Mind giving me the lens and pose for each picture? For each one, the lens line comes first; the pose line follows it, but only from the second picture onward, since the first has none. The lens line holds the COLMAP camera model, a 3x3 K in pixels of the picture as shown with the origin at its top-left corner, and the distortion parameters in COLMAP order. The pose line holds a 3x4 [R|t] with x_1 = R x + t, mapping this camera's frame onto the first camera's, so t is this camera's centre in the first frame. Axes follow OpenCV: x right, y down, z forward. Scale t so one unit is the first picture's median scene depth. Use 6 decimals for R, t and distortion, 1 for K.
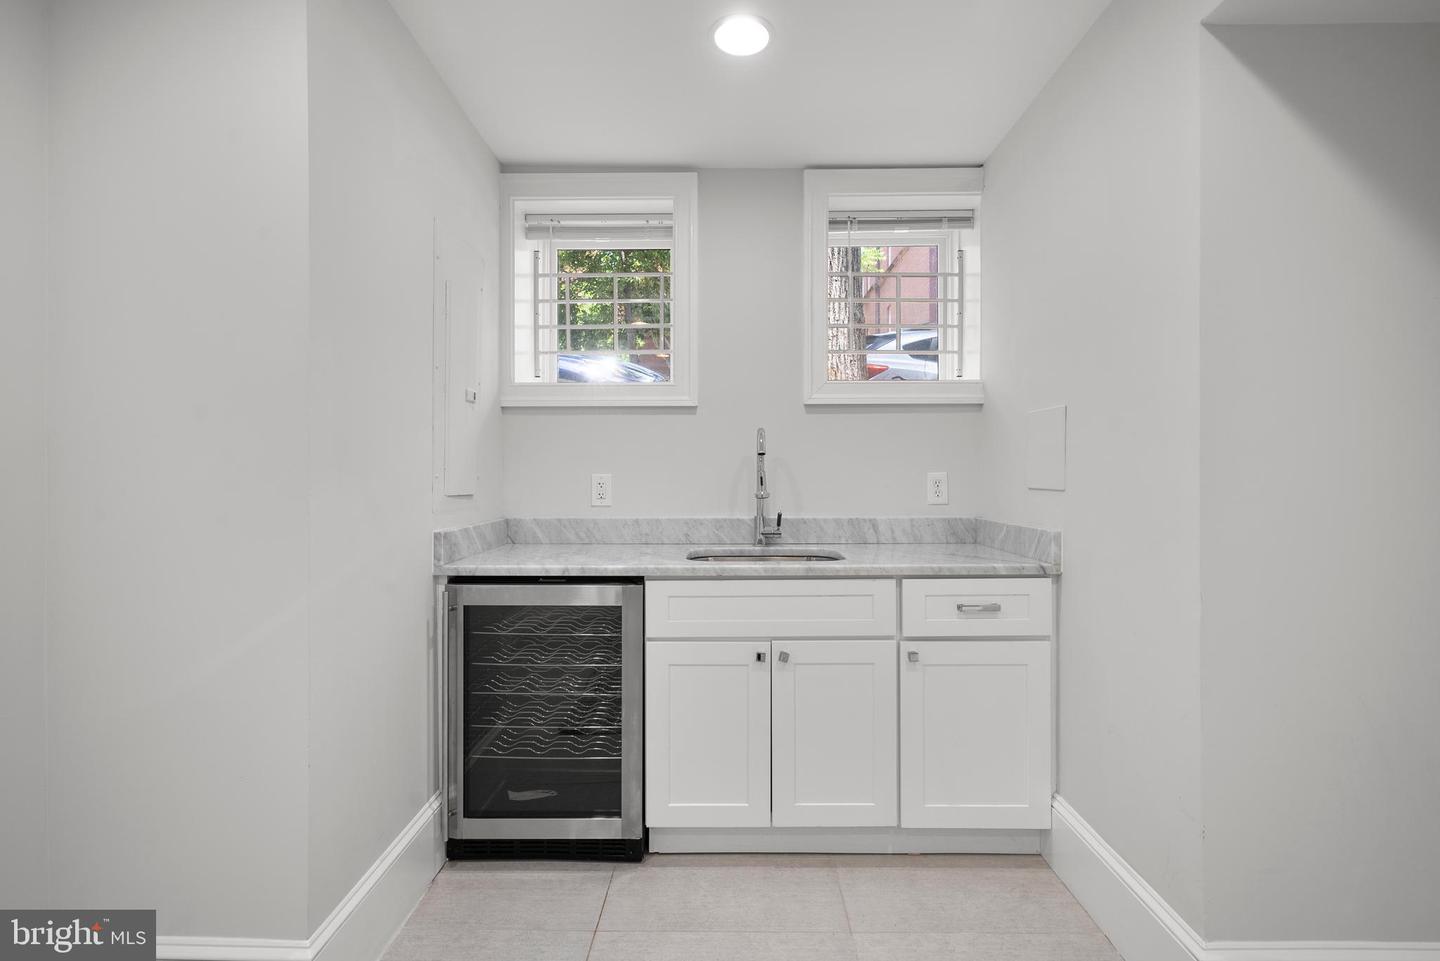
lens RADIAL K [[690.8, 0, 729.6], [0, 690.8, 483.2], [0, 0, 1]] dist [-0.001708, 0.000315]
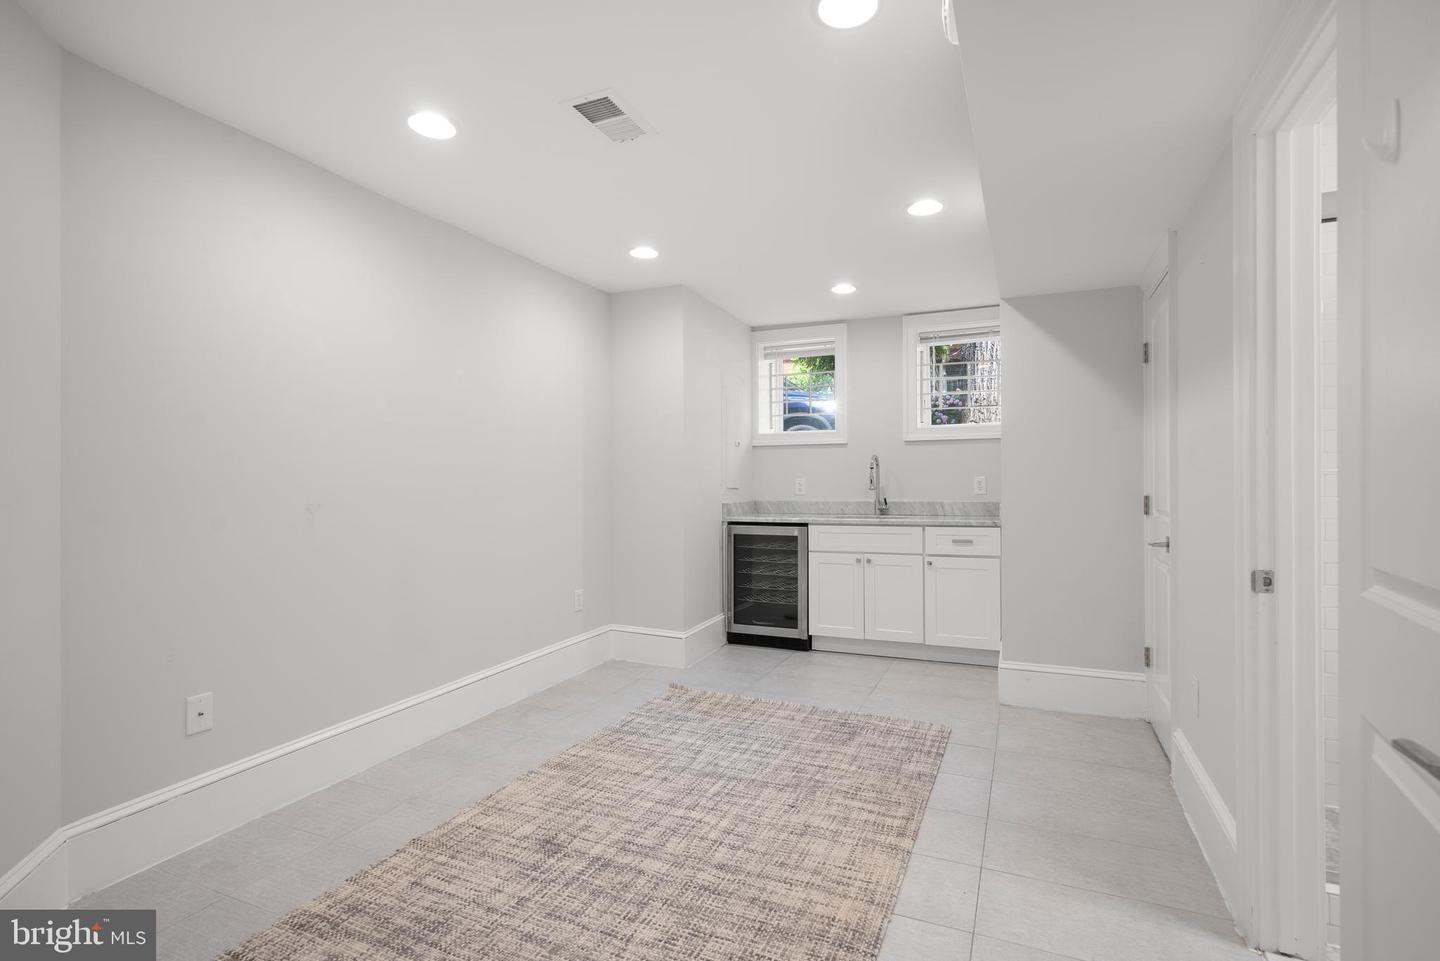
lens RADIAL K [[690.8, 0, 717.3], [0, 690.8, 482.0], [0, 0, 1]] dist [-0.001708, 0.000315]
pose [[0.918889, -0.002886, -0.394505, 0.488386], [-0.000797, 0.999958, -0.009172, 0.019724], [0.394515, 0.008743, 0.918848, -1.177284]]
